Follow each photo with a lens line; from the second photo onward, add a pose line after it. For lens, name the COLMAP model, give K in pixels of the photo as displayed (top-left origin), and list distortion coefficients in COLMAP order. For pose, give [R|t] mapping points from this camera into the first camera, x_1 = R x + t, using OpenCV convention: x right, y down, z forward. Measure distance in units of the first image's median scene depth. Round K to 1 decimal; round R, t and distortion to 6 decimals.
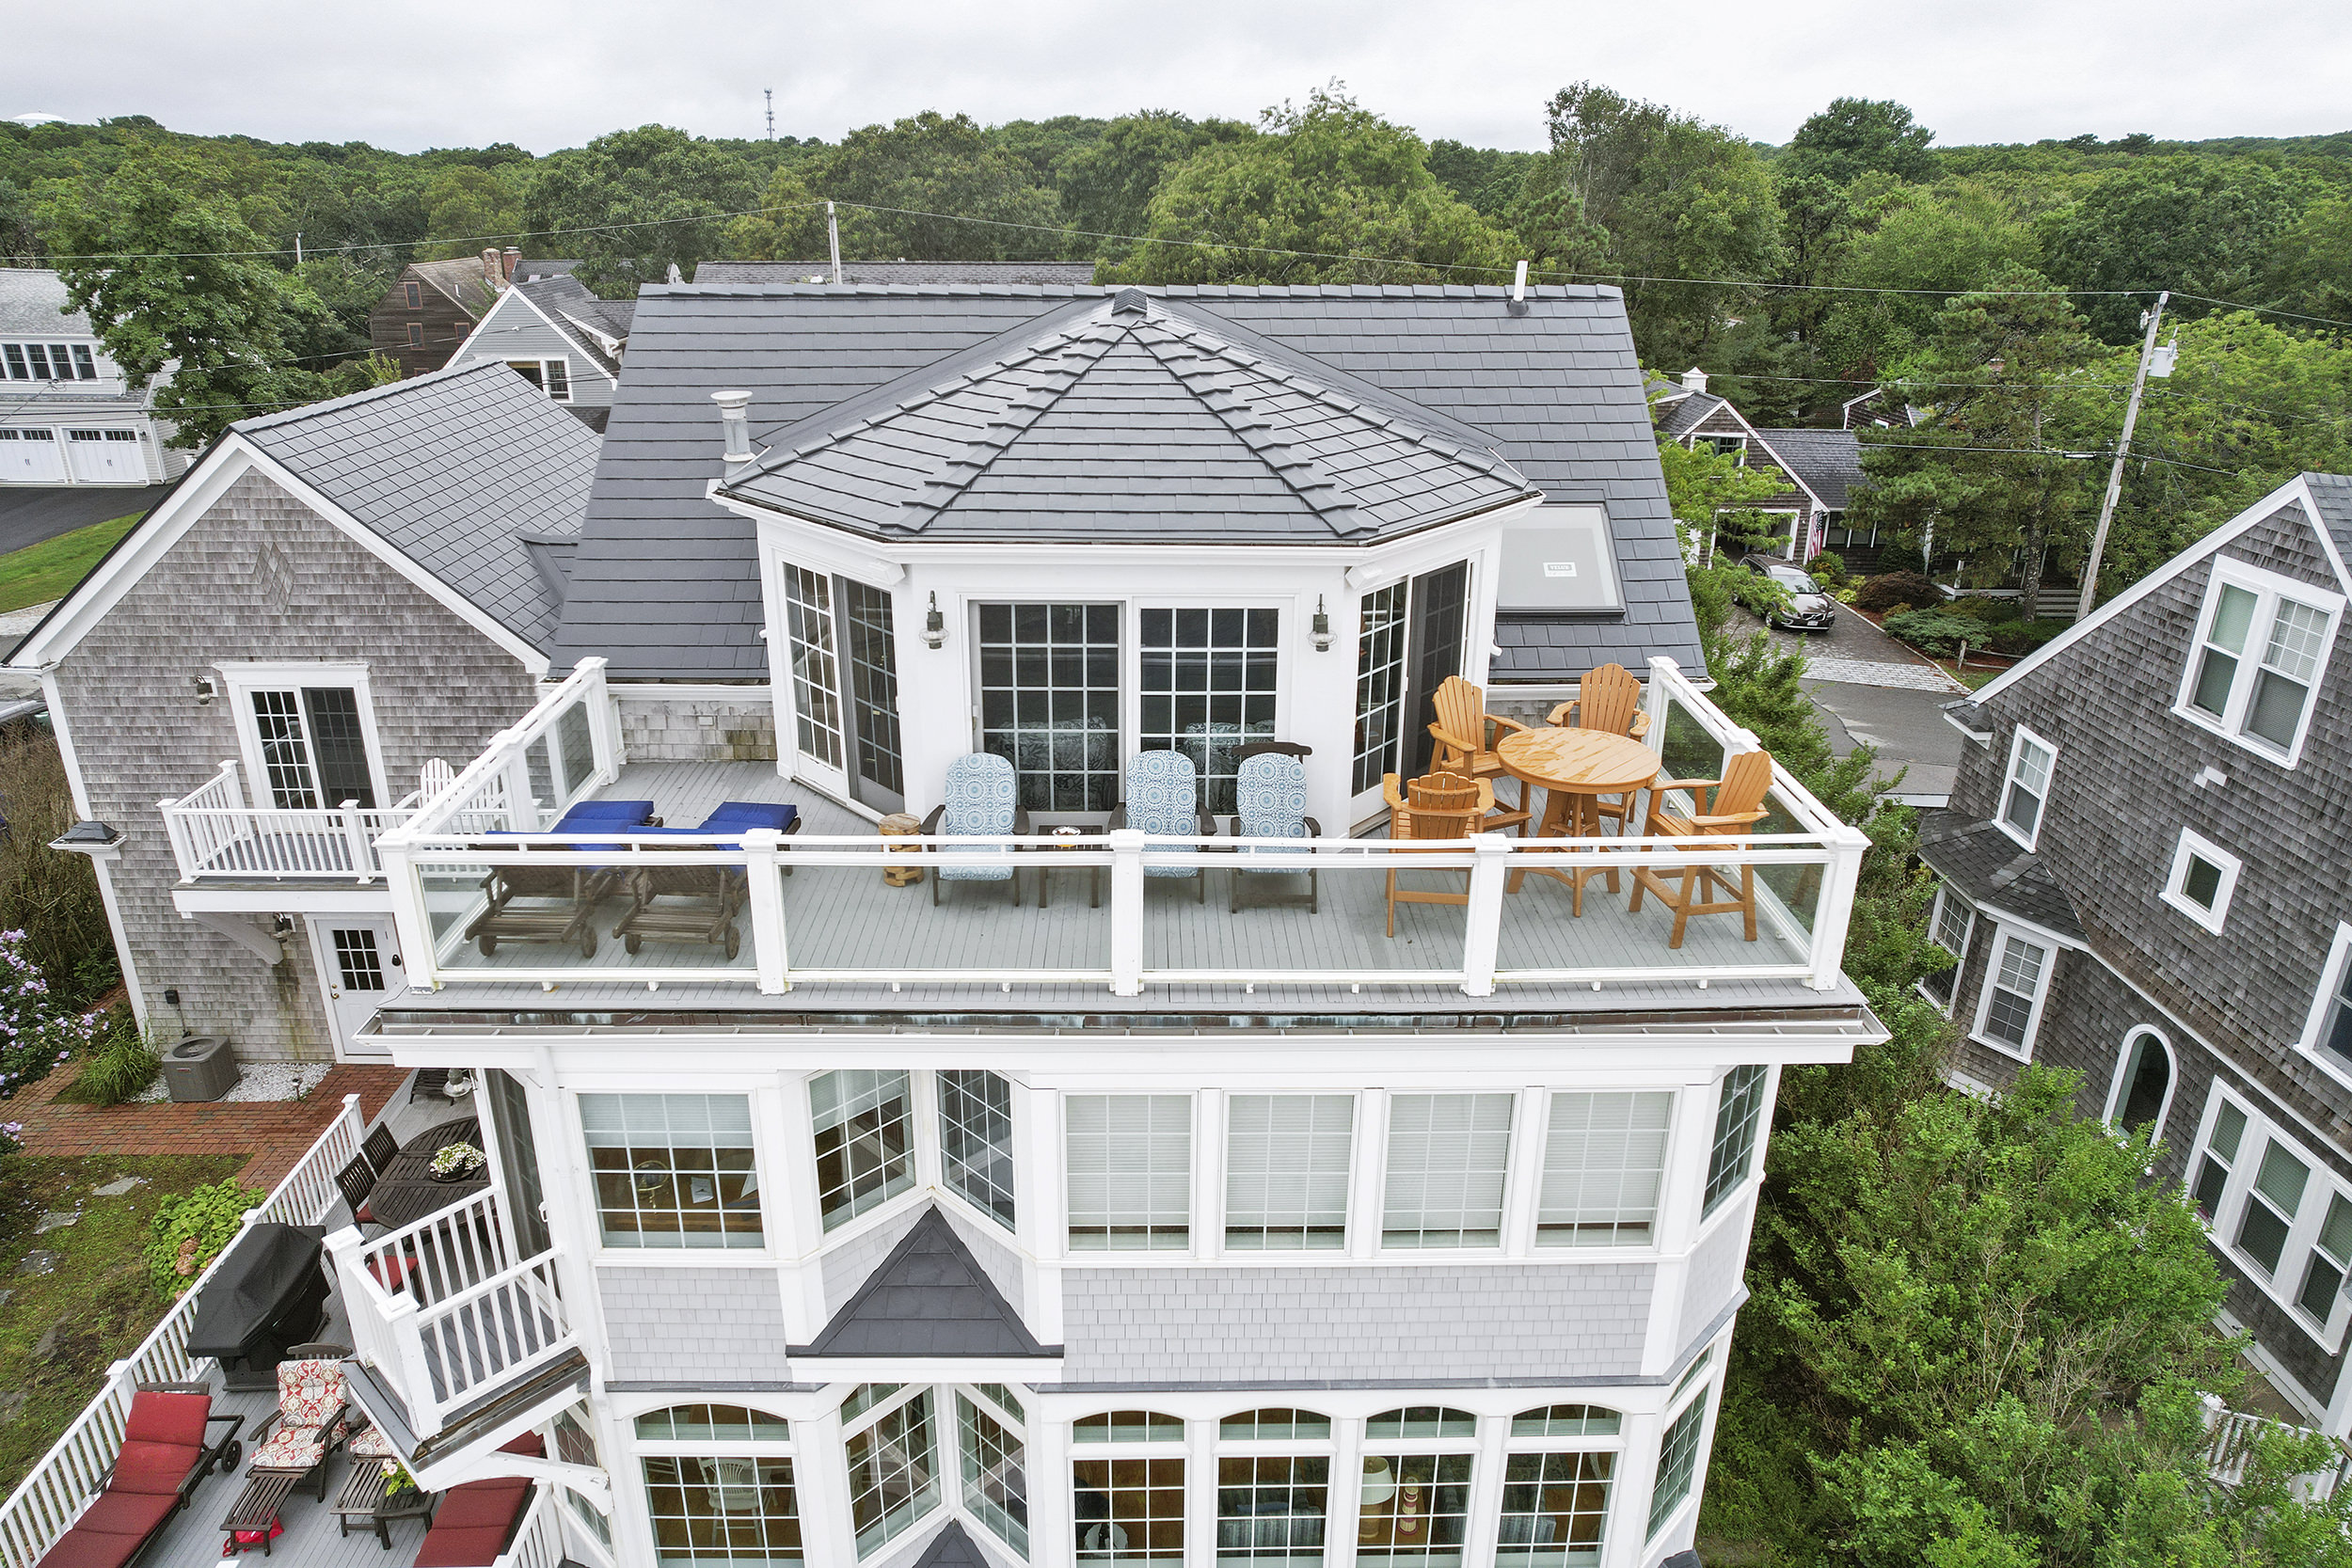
lens RADIAL K [[1501.0, 0, 1172.5], [0, 1501.0, 761.8], [0, 0, 1]] dist [-0.070822, 0.067184]
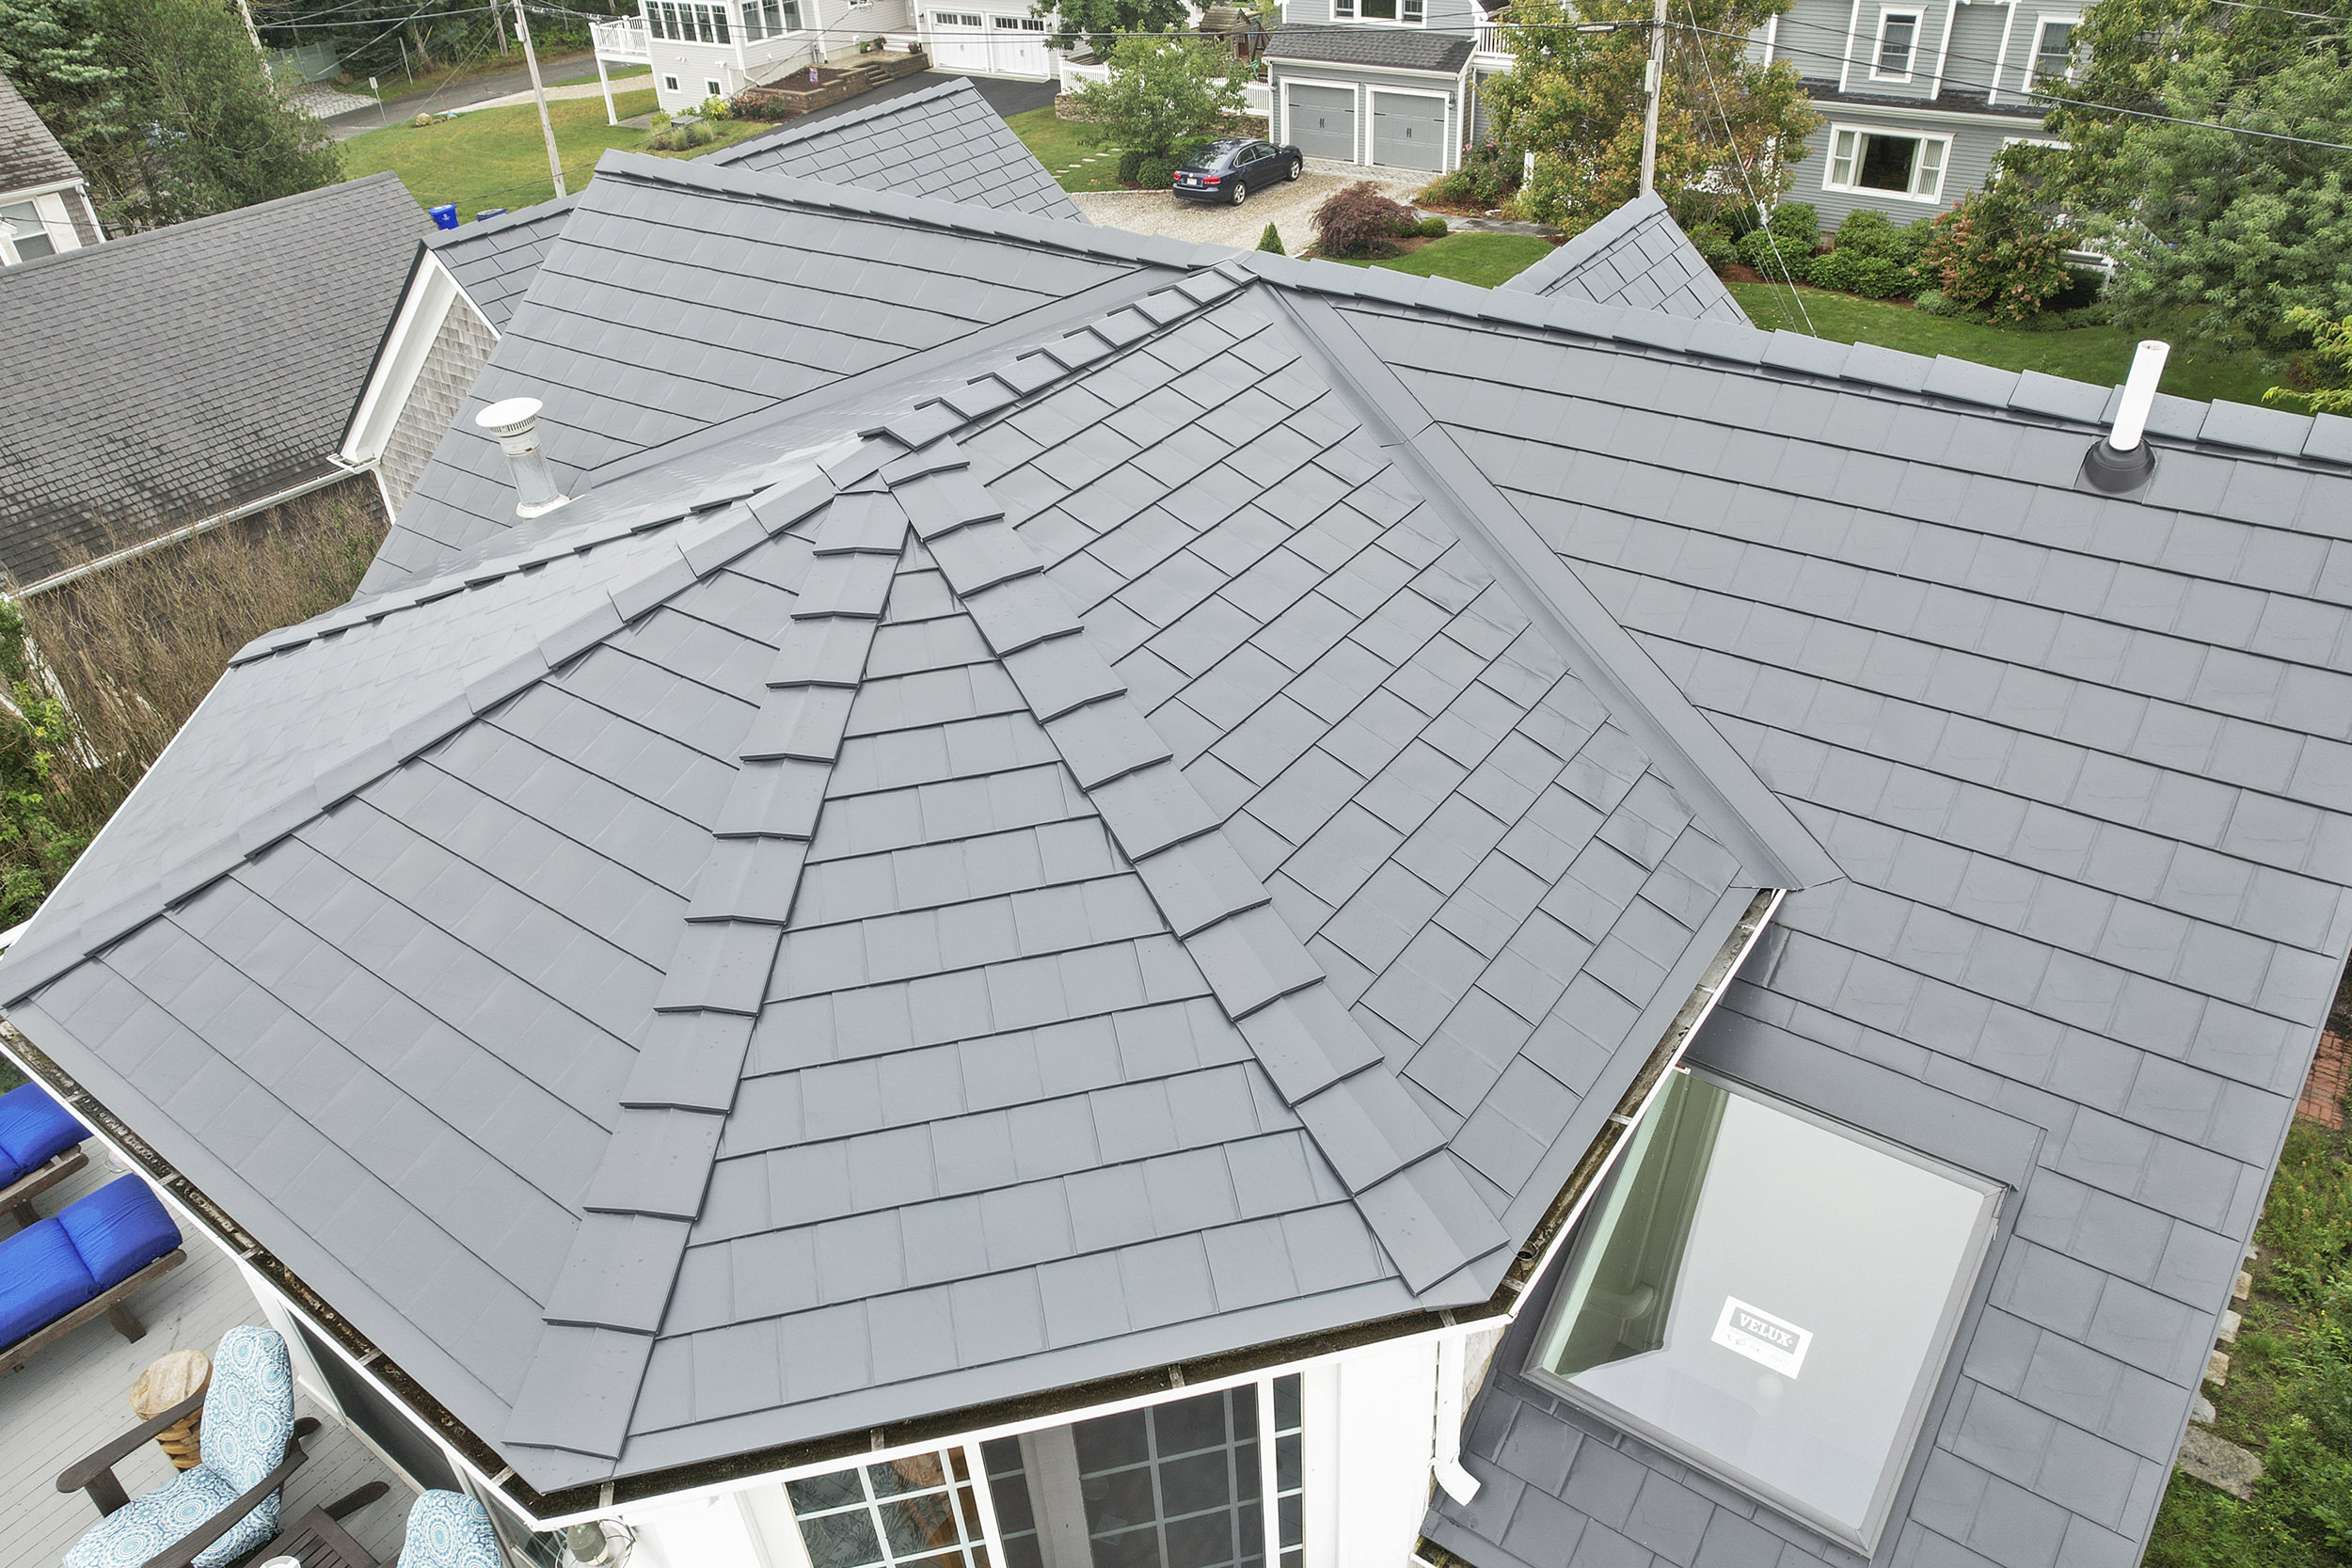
lens RADIAL K [[1558.1, 0, 1171.2], [0, 1558.1, 832.8], [0, 0, 1]] dist [-0.092505, 0.084022]
pose [[0.786533, 0.326482, -0.524190, 0.086515], [-0.157377, 0.926767, 0.341080, -0.099426], [0.597158, -0.185776, 0.780314, 0.185866]]
